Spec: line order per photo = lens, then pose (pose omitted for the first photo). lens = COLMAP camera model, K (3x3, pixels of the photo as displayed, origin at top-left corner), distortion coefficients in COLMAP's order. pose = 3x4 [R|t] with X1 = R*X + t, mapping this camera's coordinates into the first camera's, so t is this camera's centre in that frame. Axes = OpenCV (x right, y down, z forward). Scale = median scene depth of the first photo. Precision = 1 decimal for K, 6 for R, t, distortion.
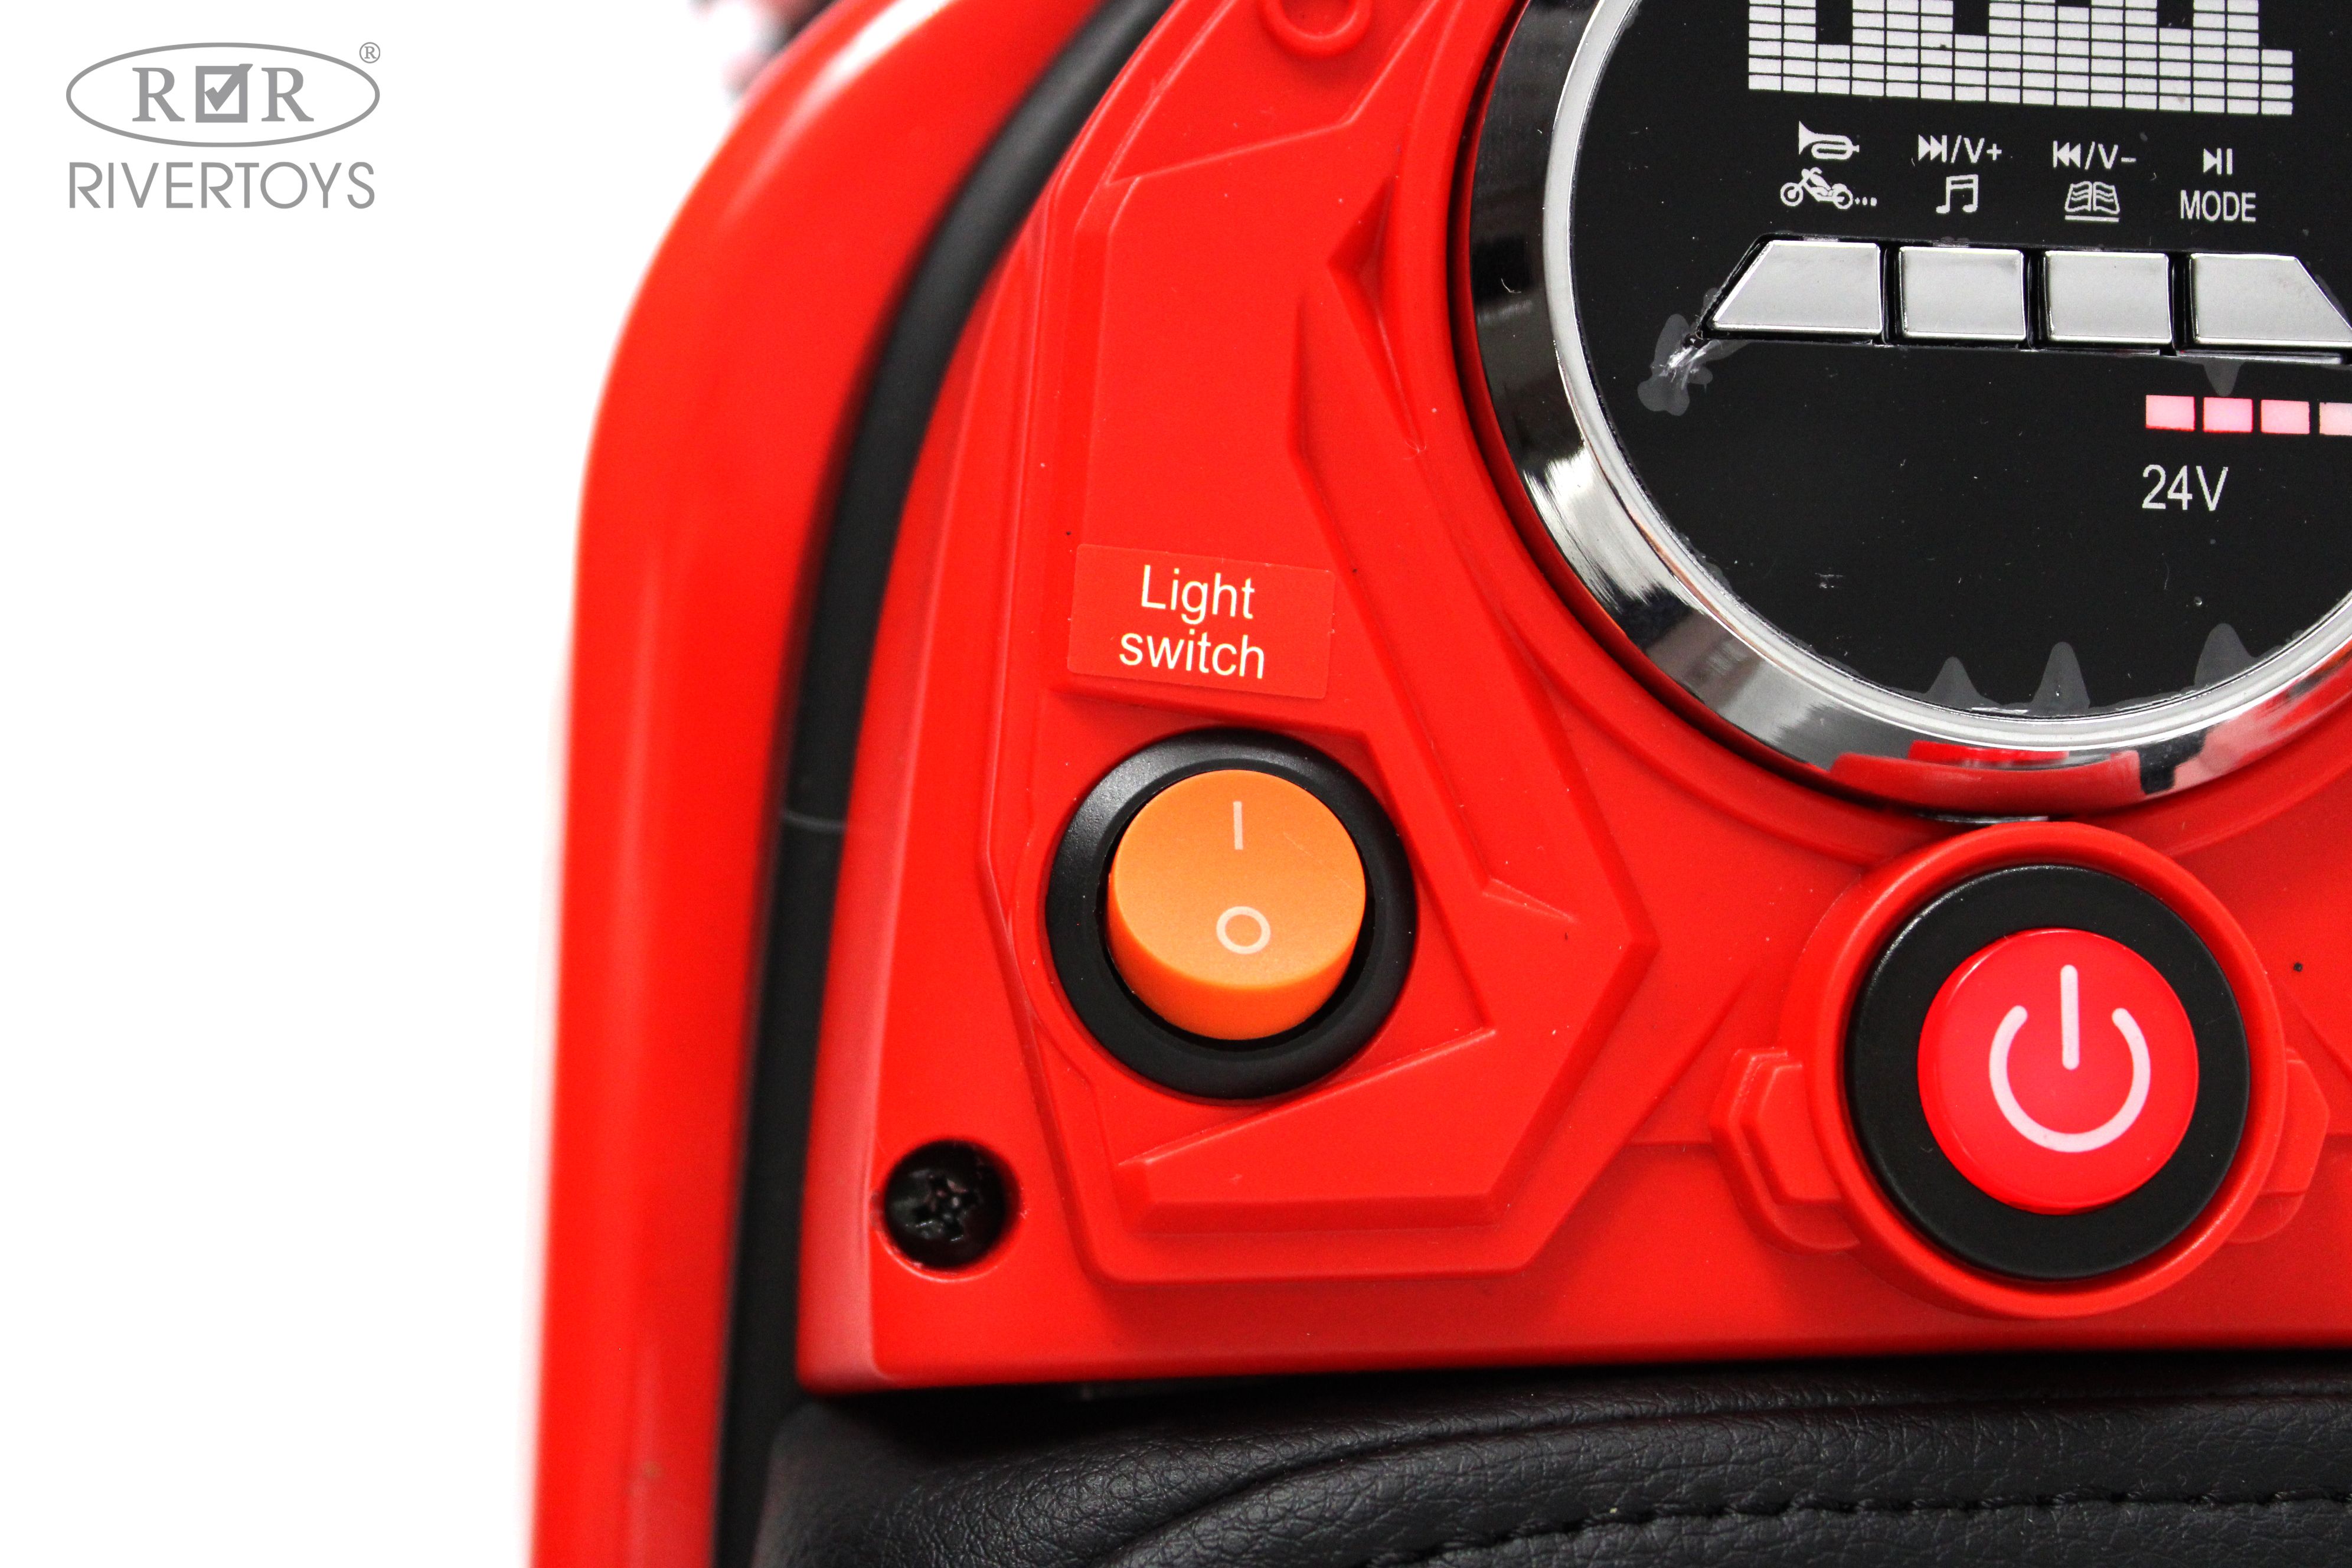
lens RADIAL K [[3760.9, 0, 1172.2], [0, 3760.9, 781.4], [0, 0, 1]] dist [-0.027962, 0.000000]
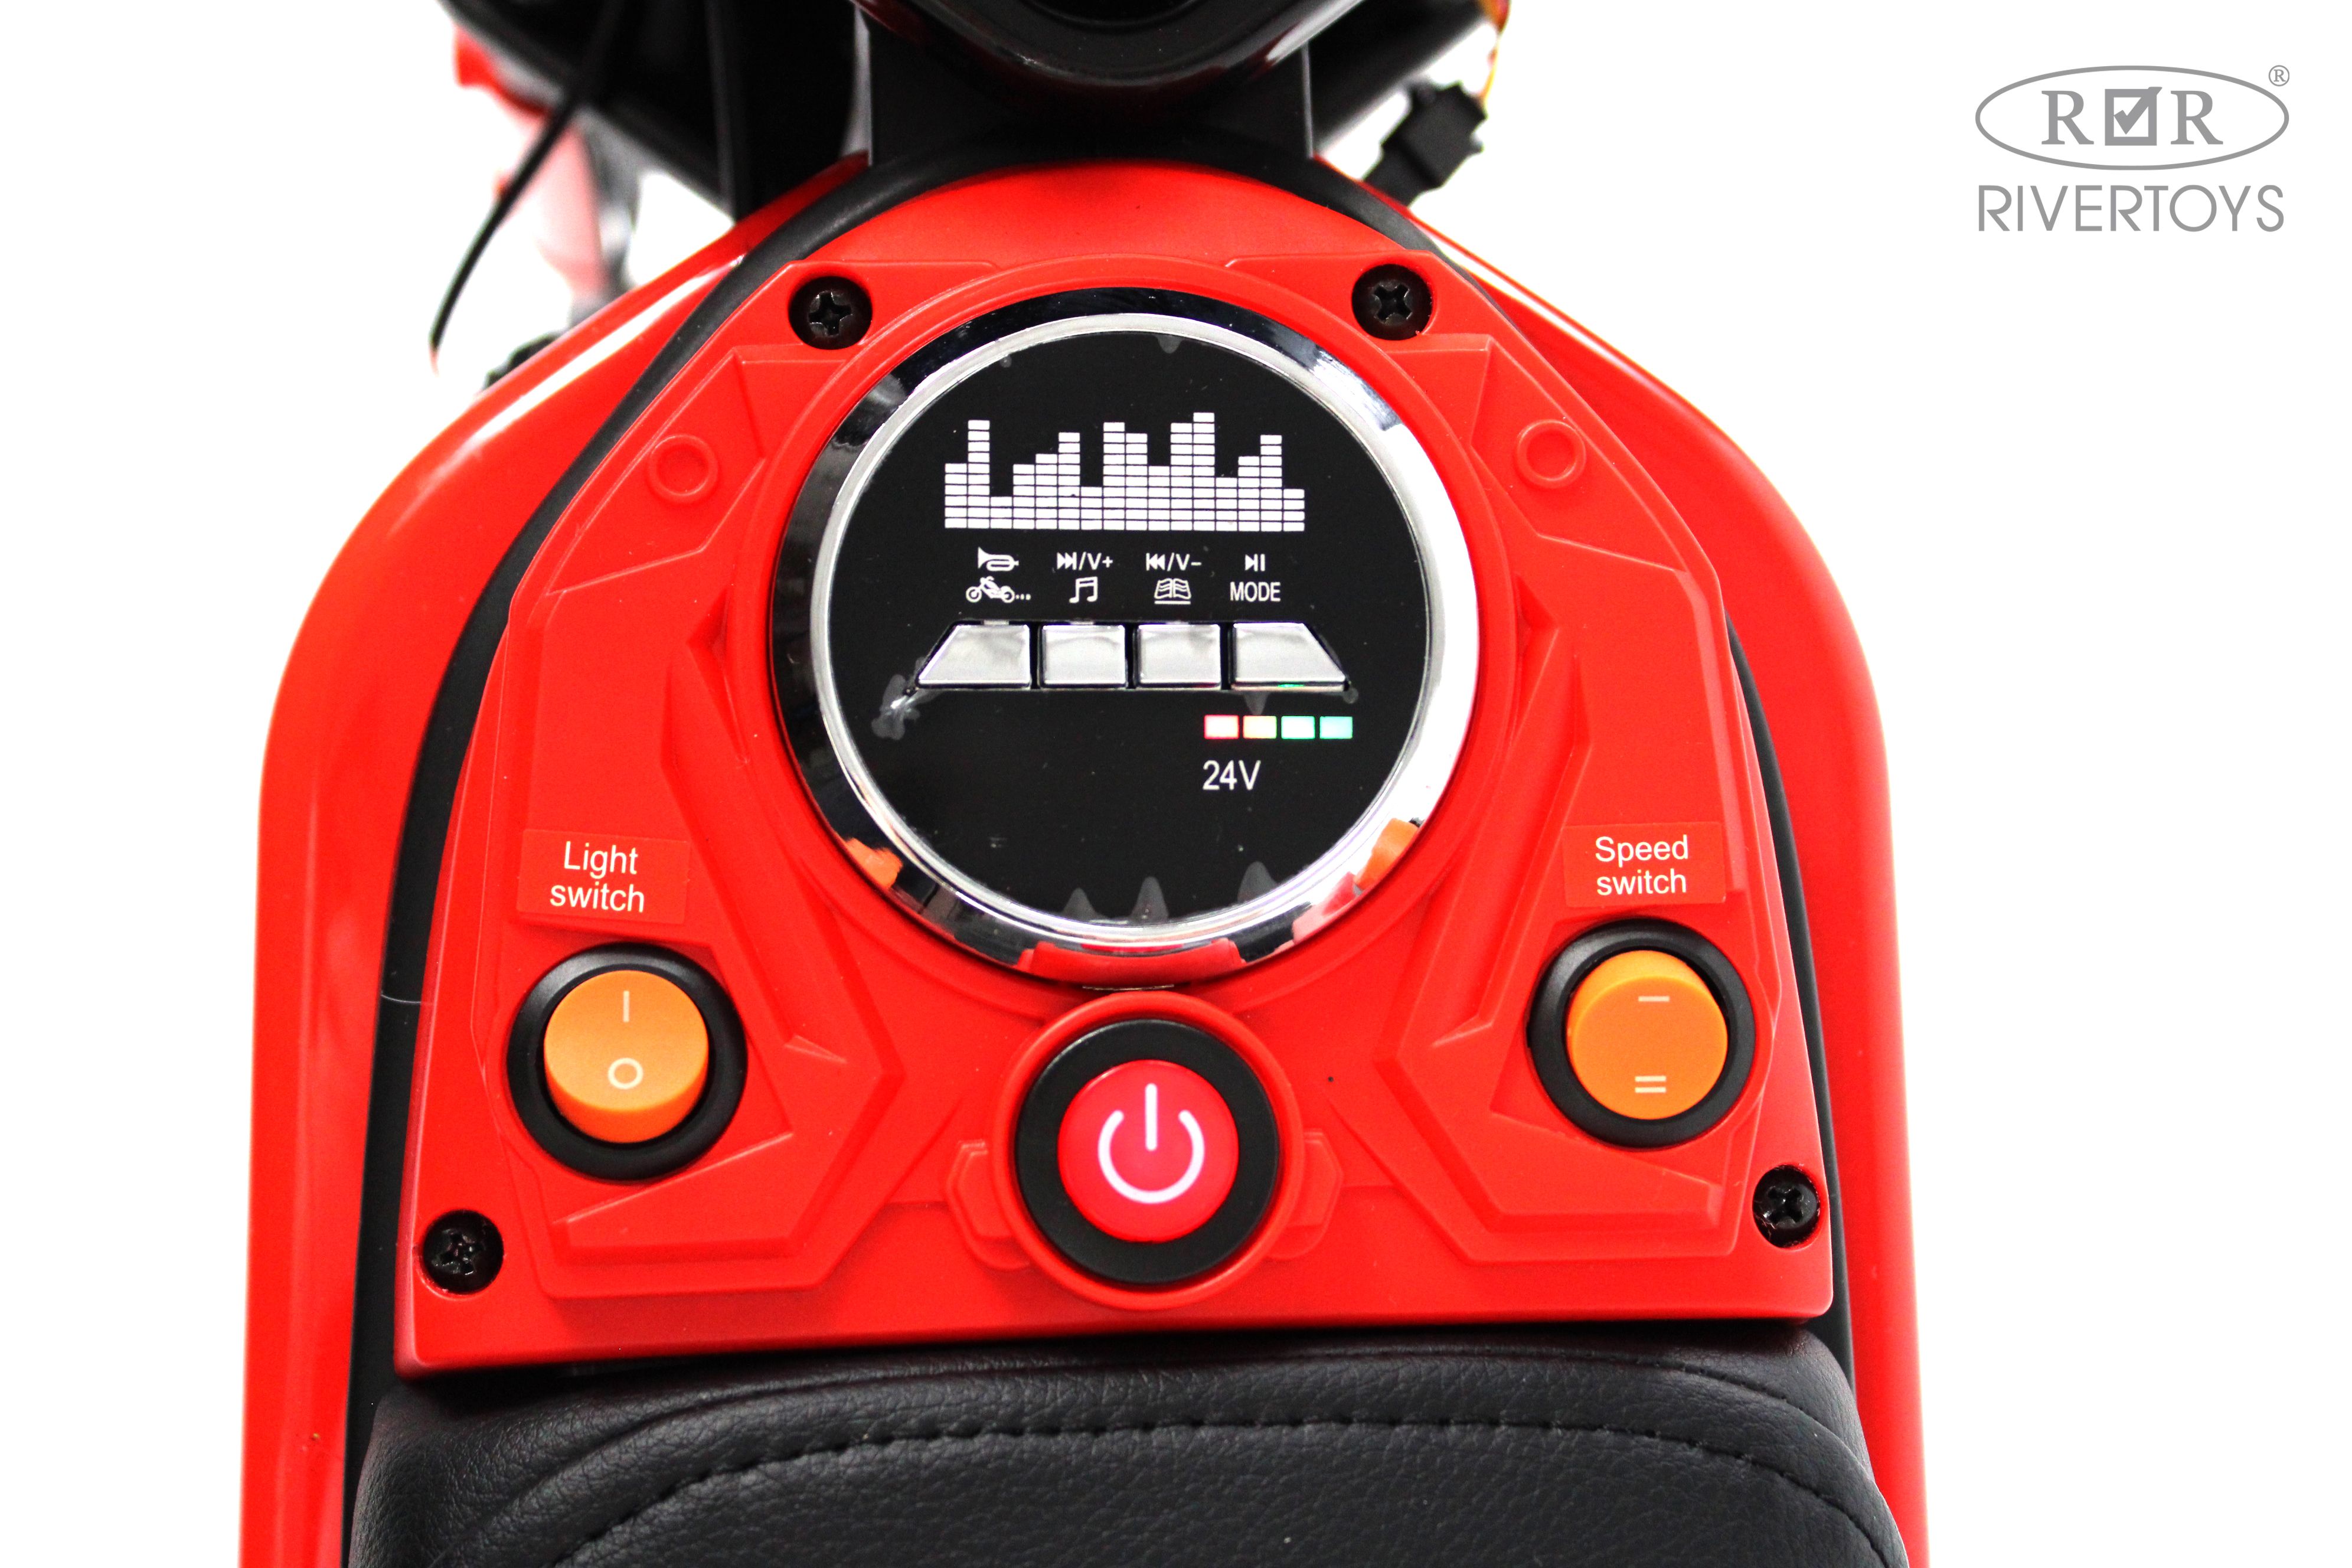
lens RADIAL K [[3760.9, 0, 1170.4], [0, 3760.9, 783.4], [0, 0, 1]] dist [-0.027962, 0.000000]
pose [[0.999528, -0.024035, -0.019160, 0.274911], [0.023810, 0.999646, -0.011866, -0.056985], [0.019438, 0.011404, 0.999746, -0.564643]]
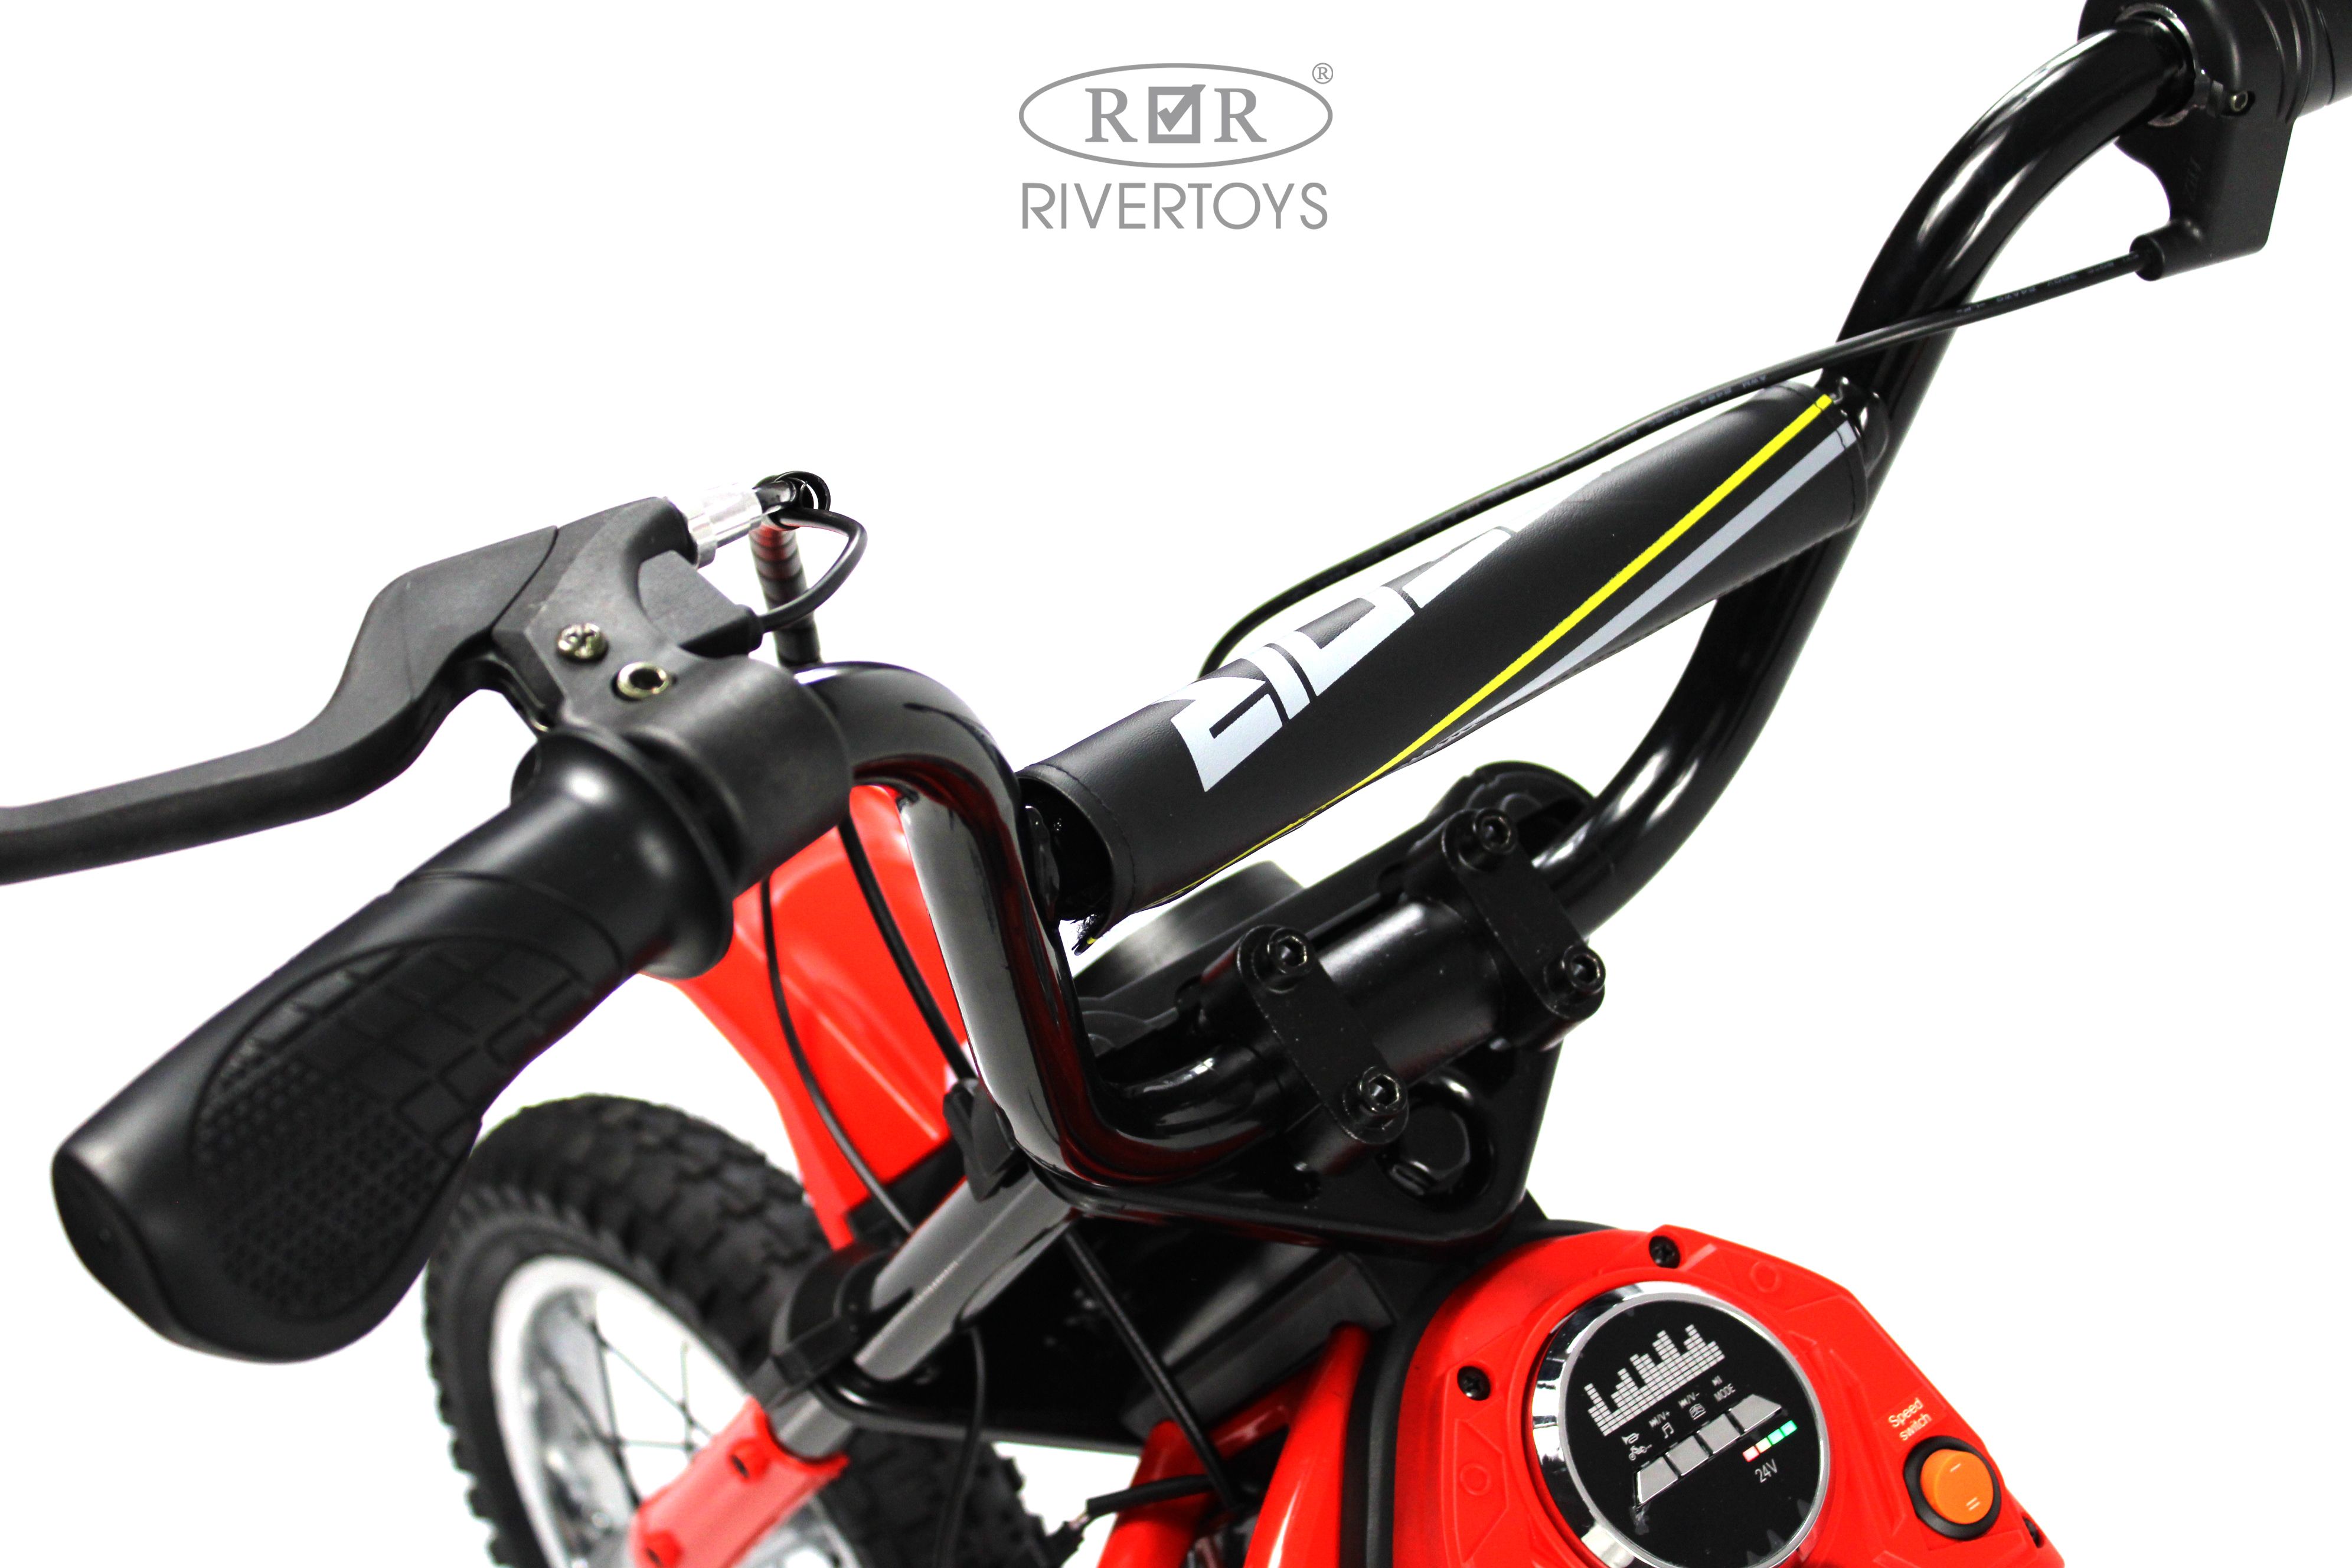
lens RADIAL K [[3760.9, 0, 1173.1], [0, 3760.9, 783.5], [0, 0, 1]] dist [-0.027962, 0.000000]
pose [[0.795442, -0.442166, 0.414441, -1.270140], [0.532602, 0.836330, -0.129951, -0.438746], [-0.289150, 0.324101, 0.900750, -2.064803]]
